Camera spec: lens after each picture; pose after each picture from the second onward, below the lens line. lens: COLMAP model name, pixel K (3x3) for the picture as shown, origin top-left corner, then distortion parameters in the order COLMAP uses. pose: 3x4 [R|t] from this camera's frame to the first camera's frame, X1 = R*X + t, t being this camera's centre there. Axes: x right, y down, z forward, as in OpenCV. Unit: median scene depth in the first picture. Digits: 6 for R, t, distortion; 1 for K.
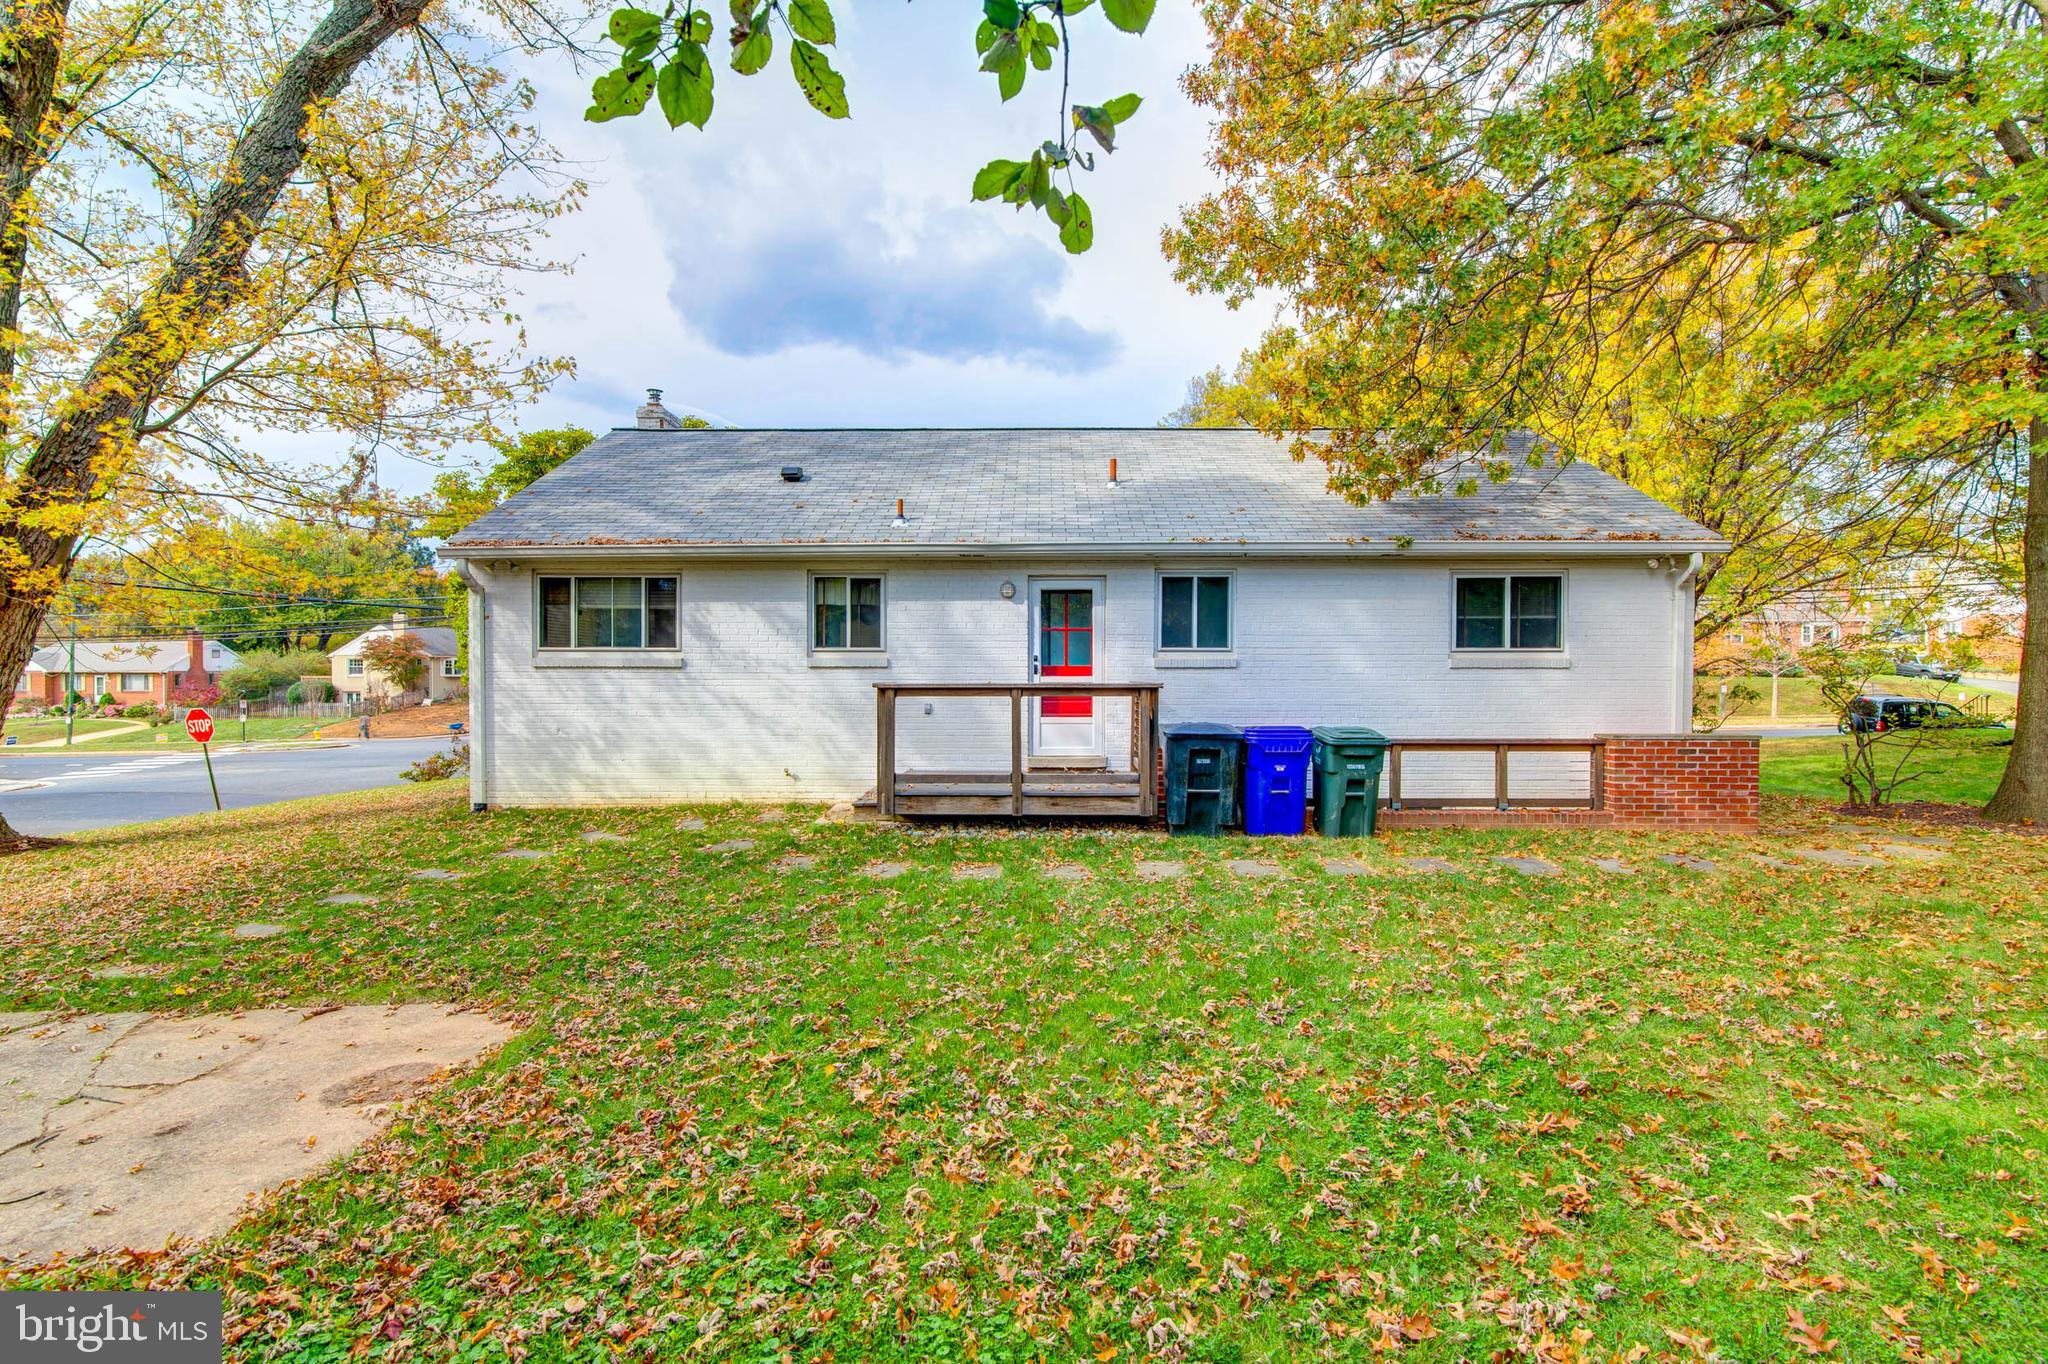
lens RADIAL K [[936.5, 0, 1024.0], [0, 936.5, 682.0], [0, 0, 1]] dist [-0.000324, -0.000479]
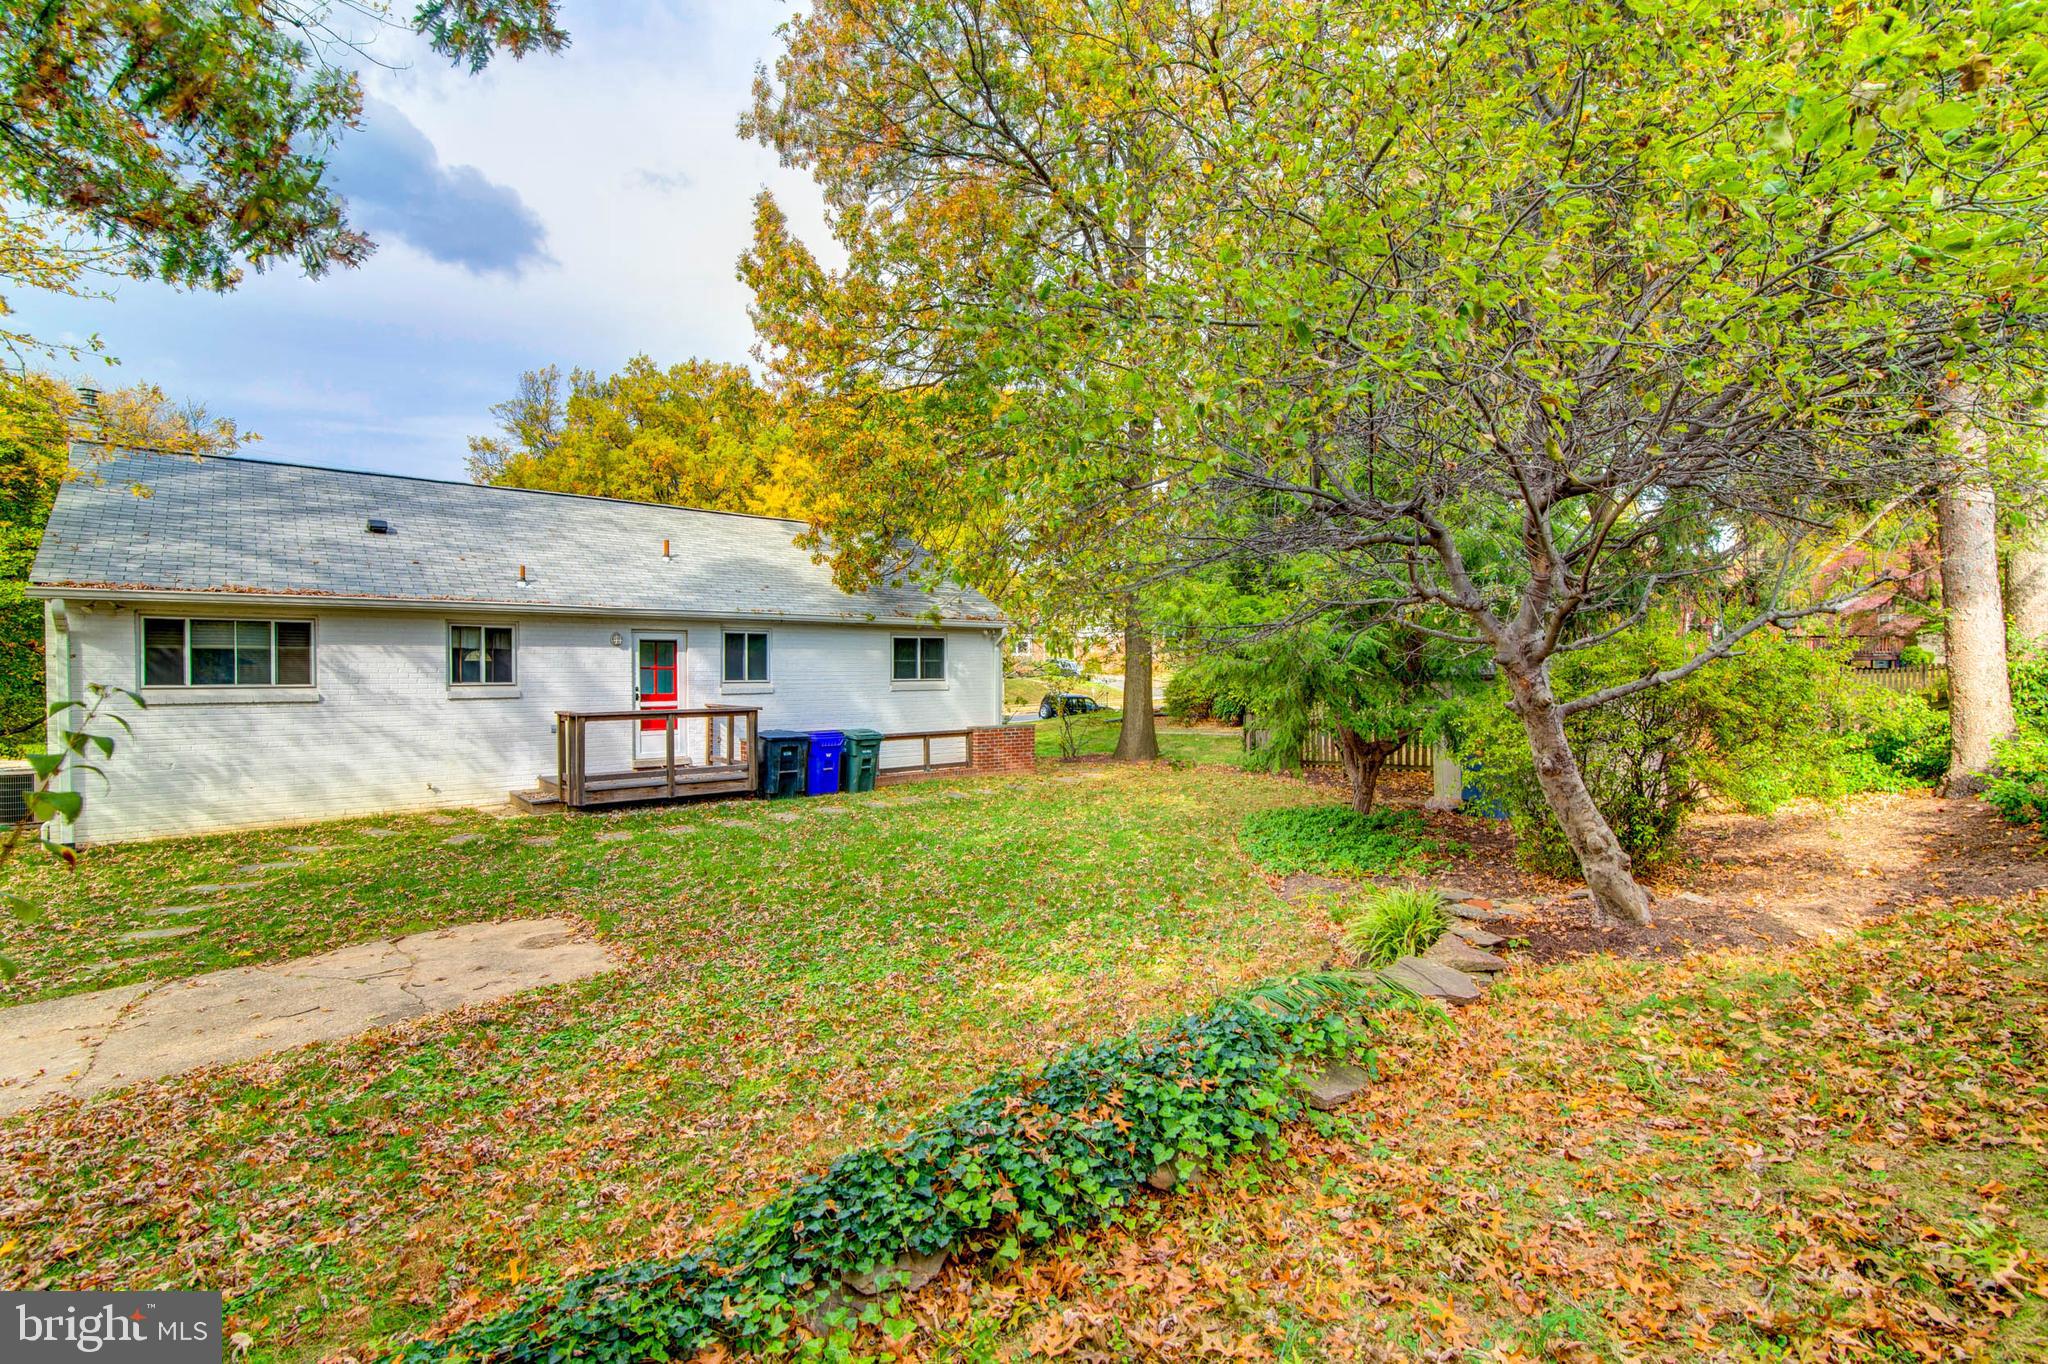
lens RADIAL K [[936.5, 0, 1024.0], [0, 936.5, 682.0], [0, 0, 1]] dist [-0.000324, -0.000479]
pose [[0.753073, -0.011319, 0.657840, -0.471398], [0.009230, 0.999935, 0.006640, -0.040080], [-0.657873, 0.001072, 0.753128, -0.423292]]
